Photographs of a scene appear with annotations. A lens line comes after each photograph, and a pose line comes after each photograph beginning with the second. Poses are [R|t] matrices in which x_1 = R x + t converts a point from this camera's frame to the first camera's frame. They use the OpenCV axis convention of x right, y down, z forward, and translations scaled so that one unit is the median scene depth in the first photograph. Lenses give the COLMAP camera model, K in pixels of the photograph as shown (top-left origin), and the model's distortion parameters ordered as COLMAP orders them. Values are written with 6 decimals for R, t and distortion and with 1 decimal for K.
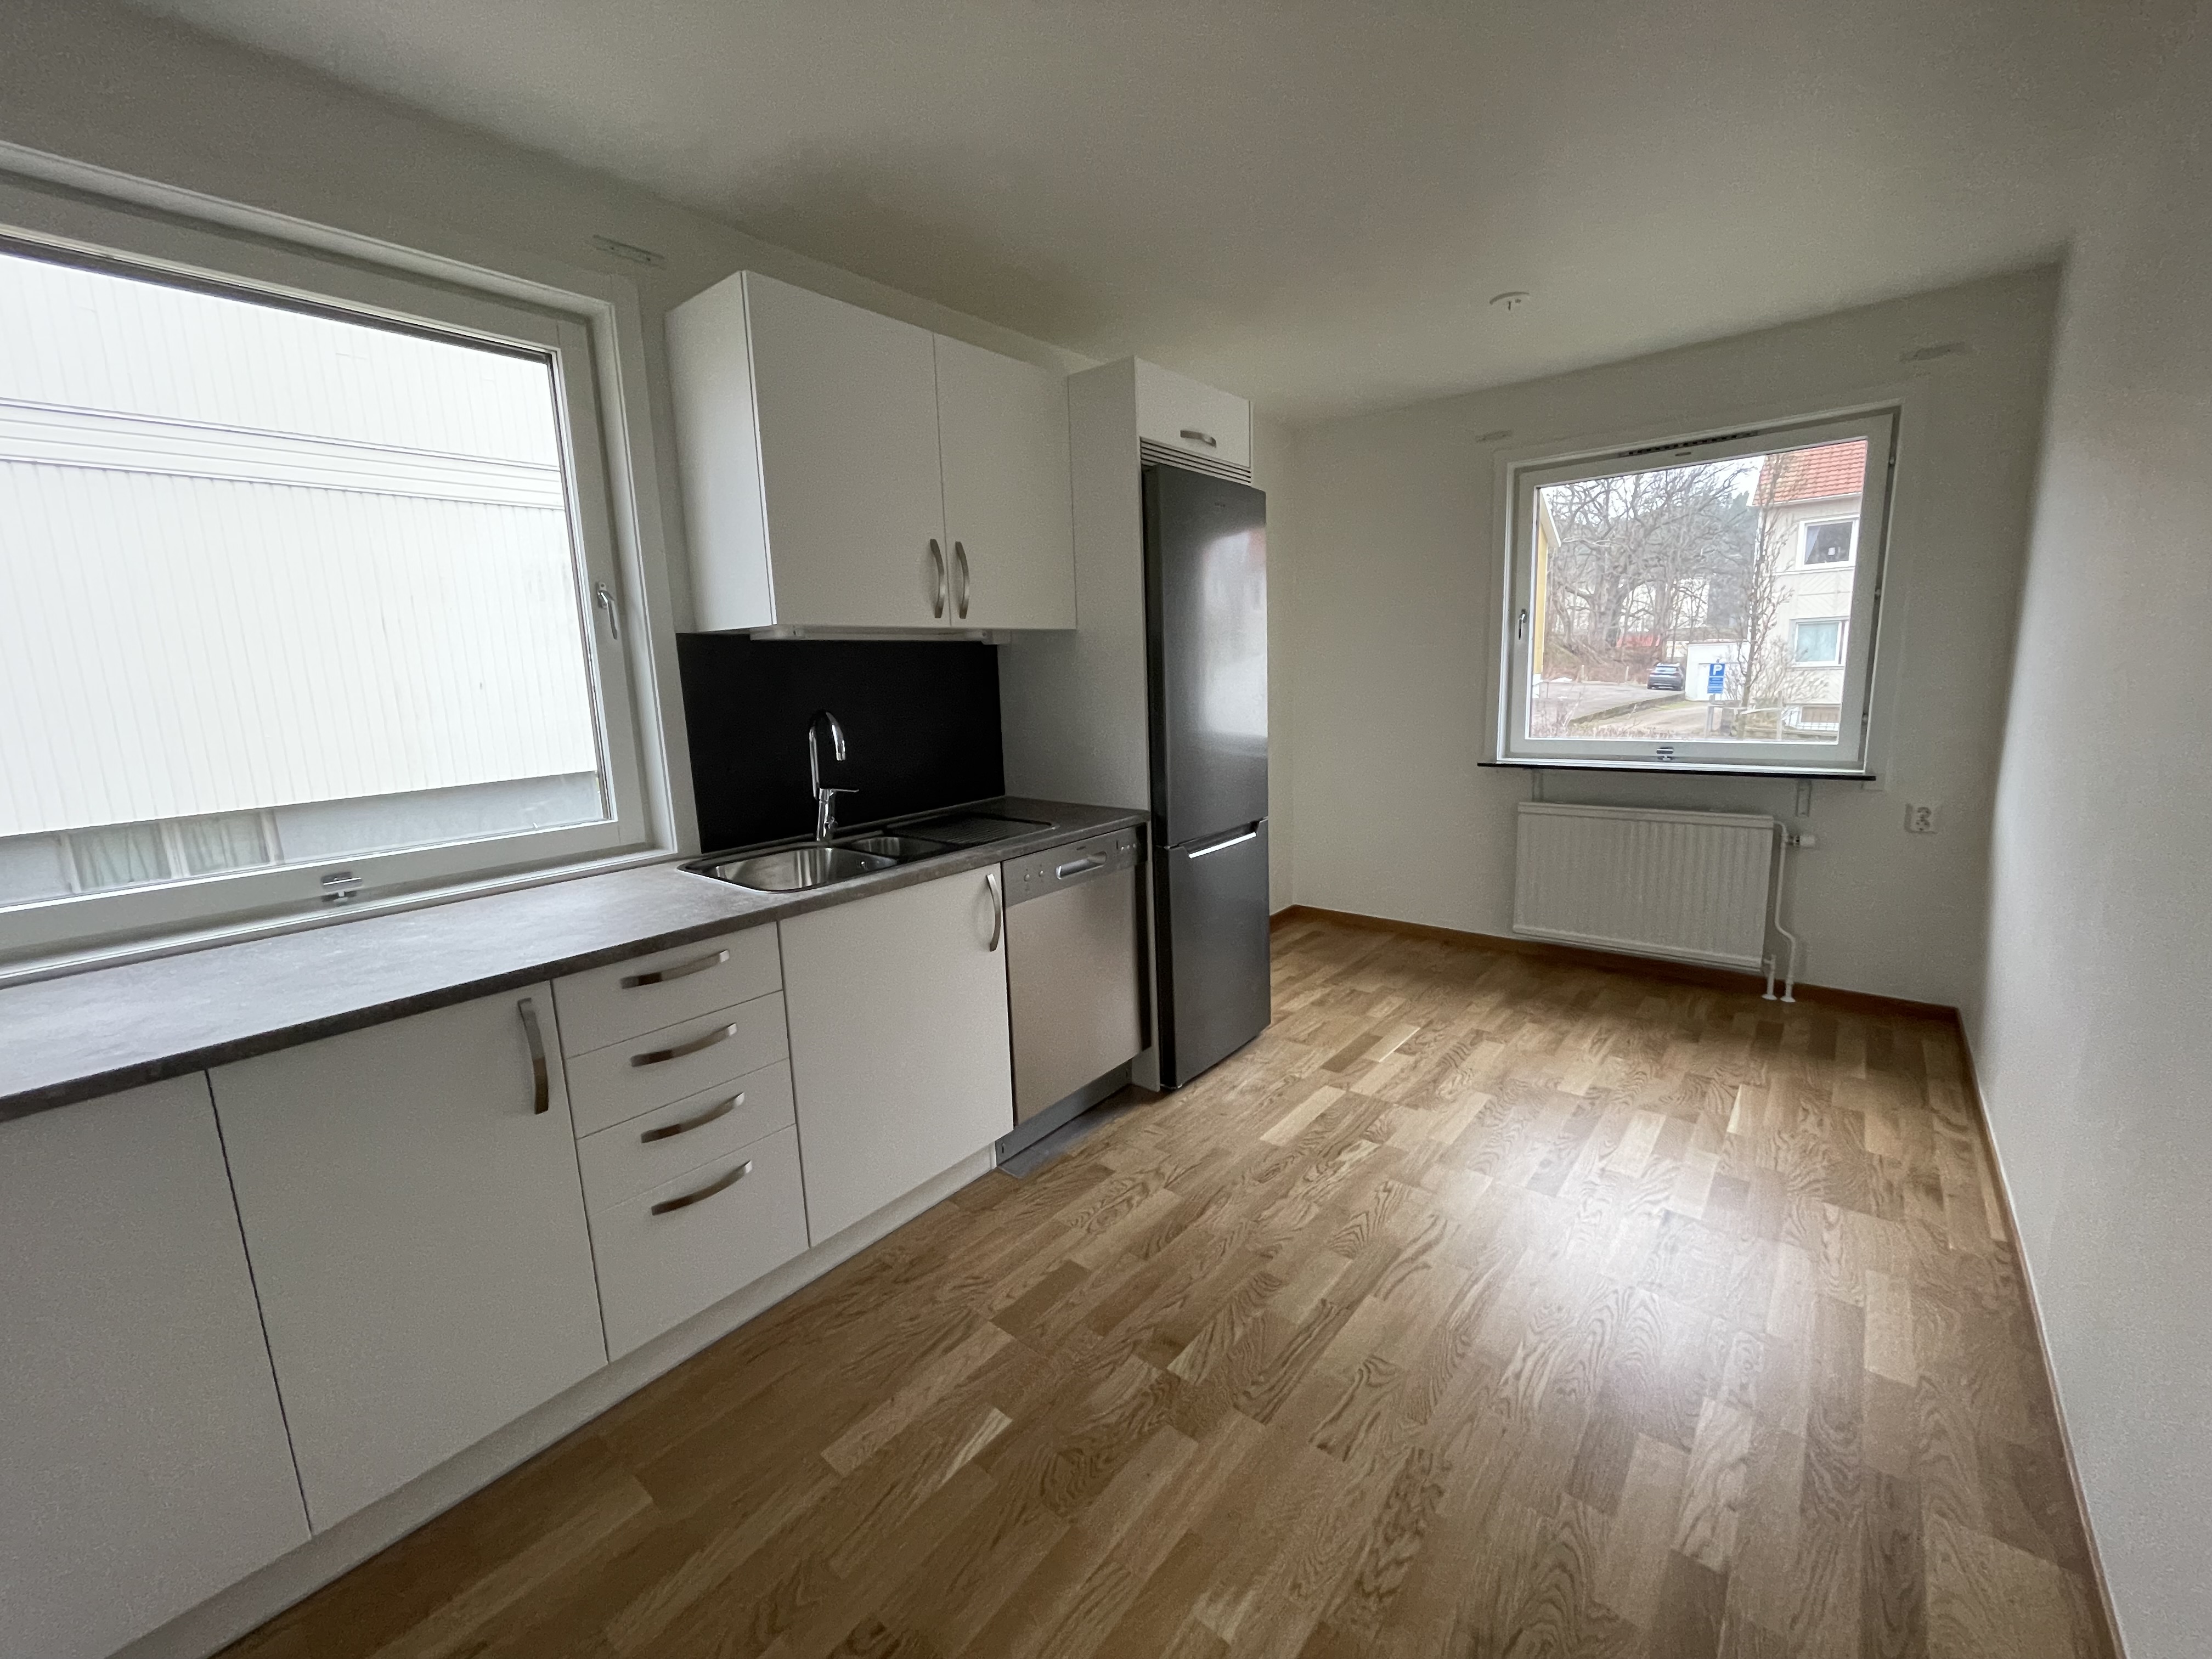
lens RADIAL K [[890.4, 0, 1102.0], [0, 890.4, 820.4], [0, 0, 1]] dist [-0.001414, 0.000203]
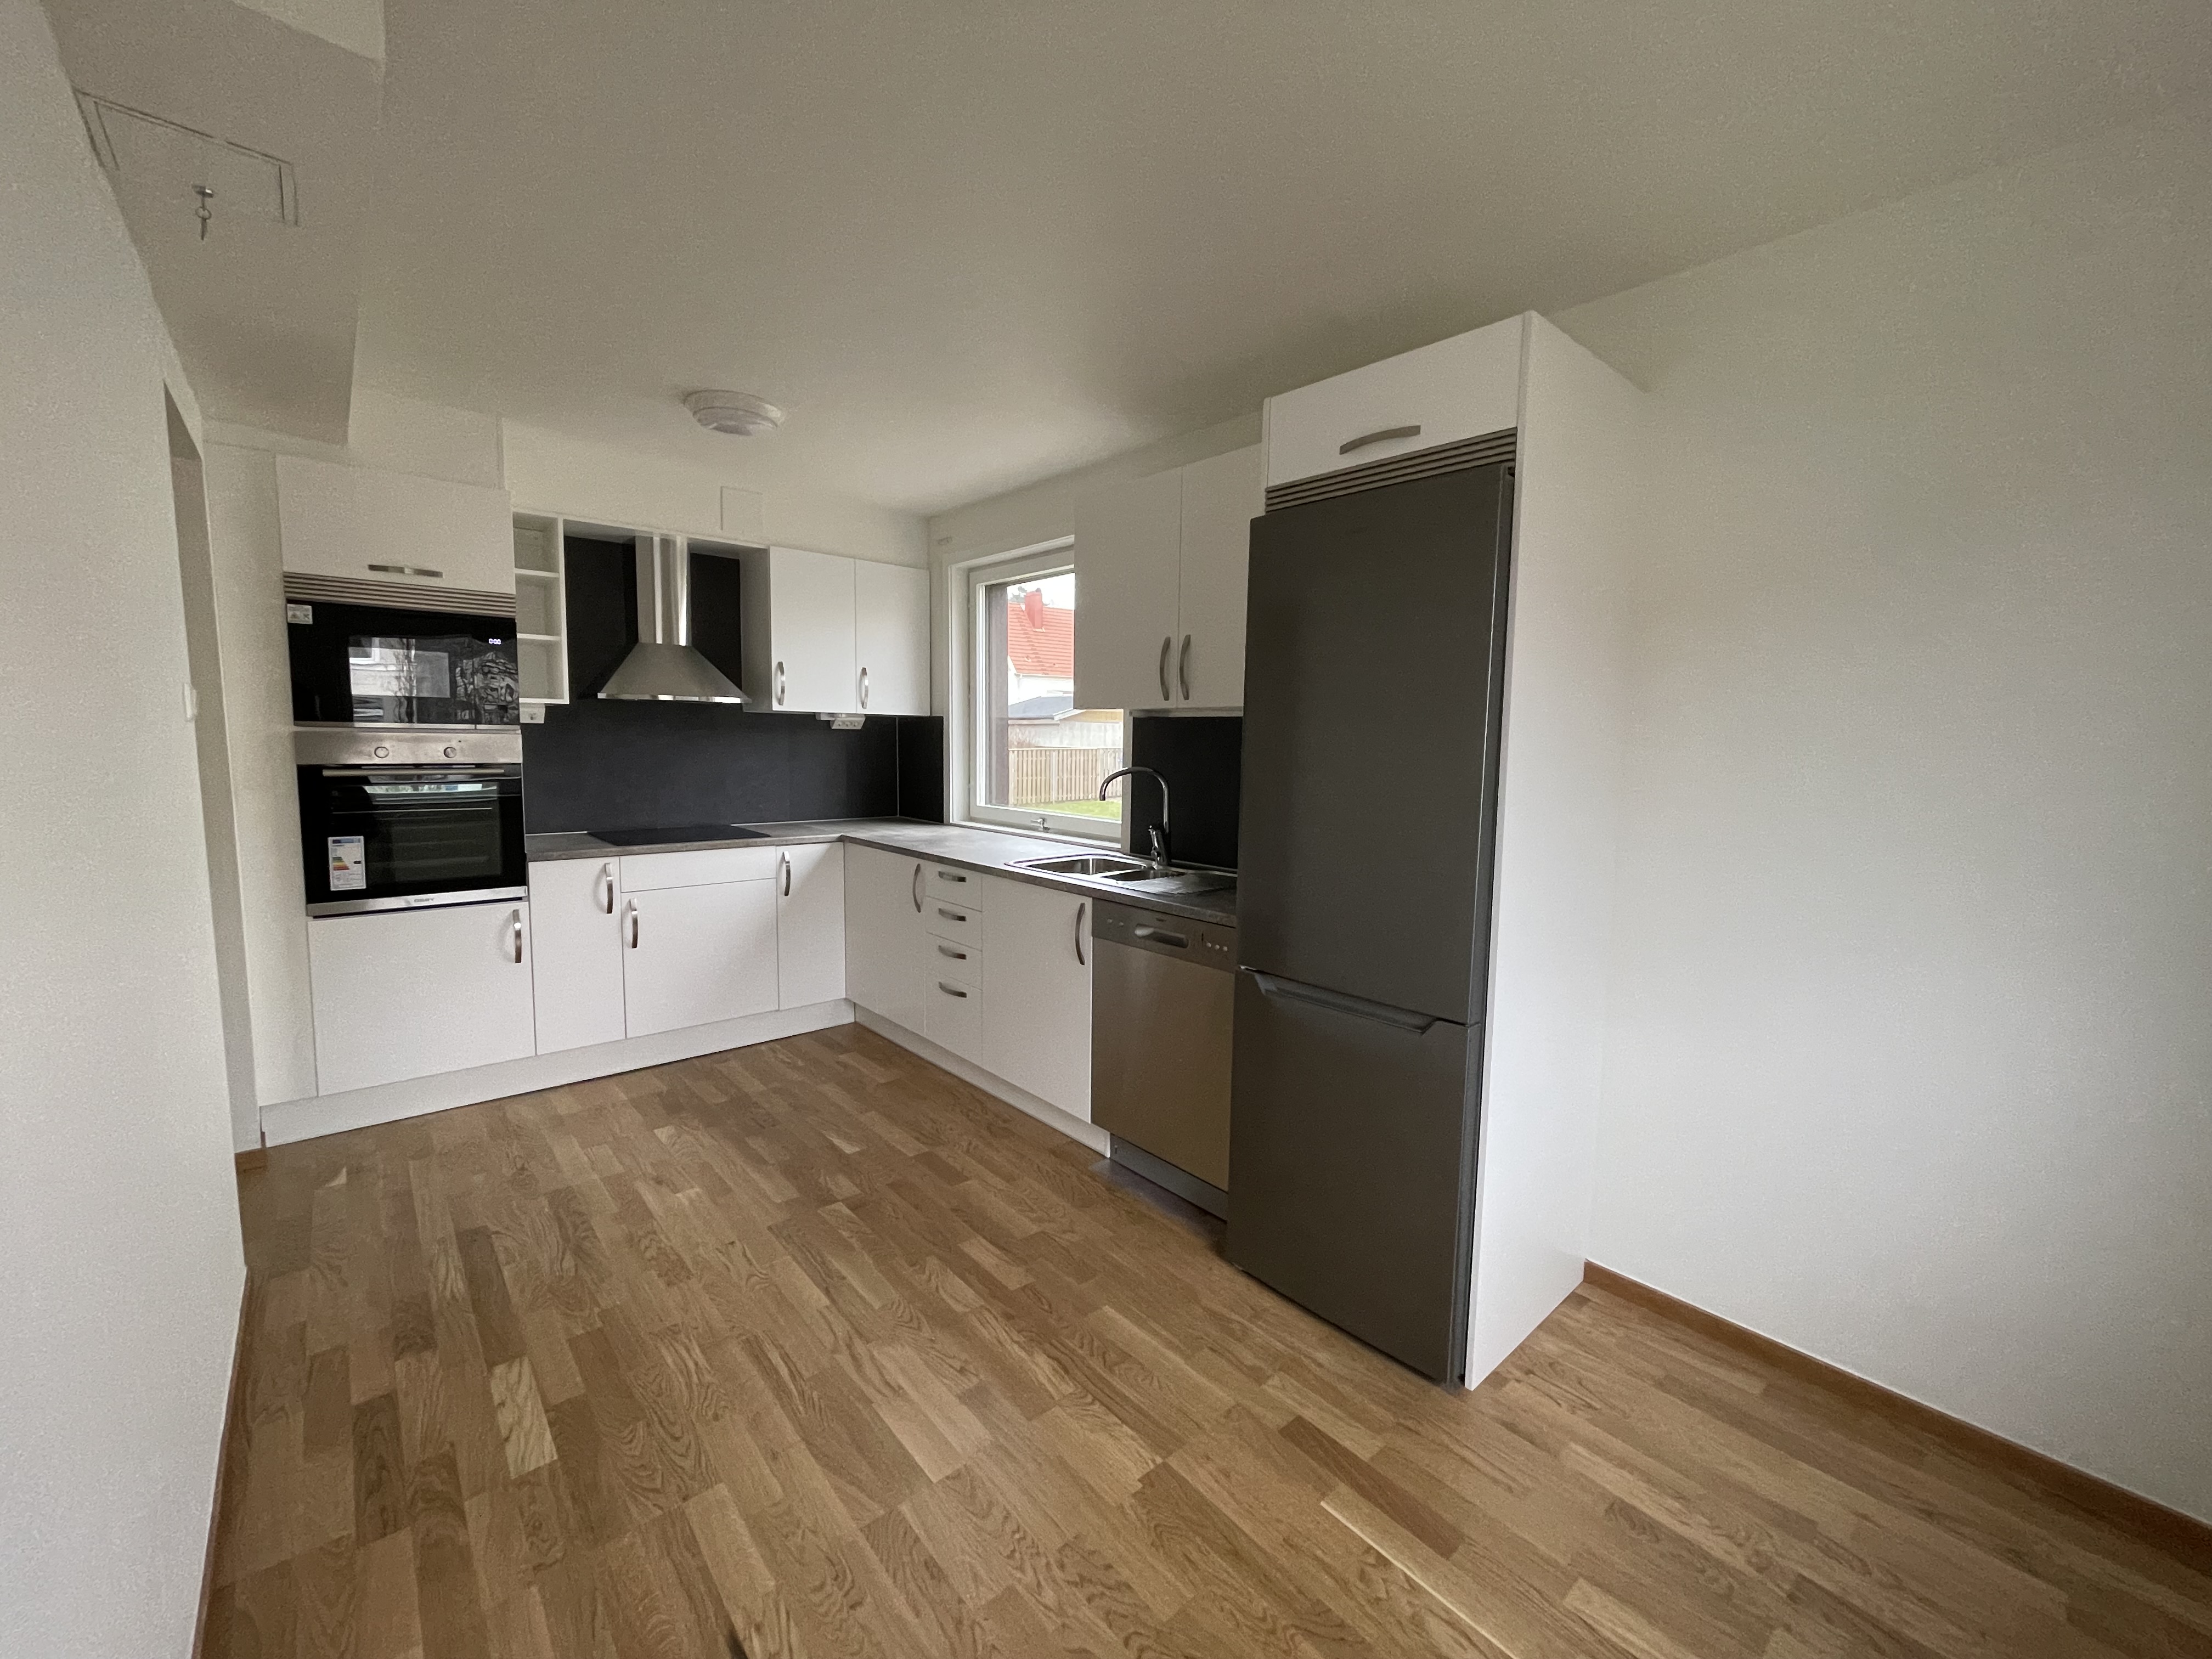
lens RADIAL K [[890.4, 0, 1102.0], [0, 890.4, 820.4], [0, 0, 1]] dist [-0.001414, 0.000203]
pose [[-0.157677, 0.127631, -0.979208, 1.116597], [-0.176800, 0.971941, 0.155154, -0.261772], [0.971535, 0.197589, -0.130688, 1.195263]]
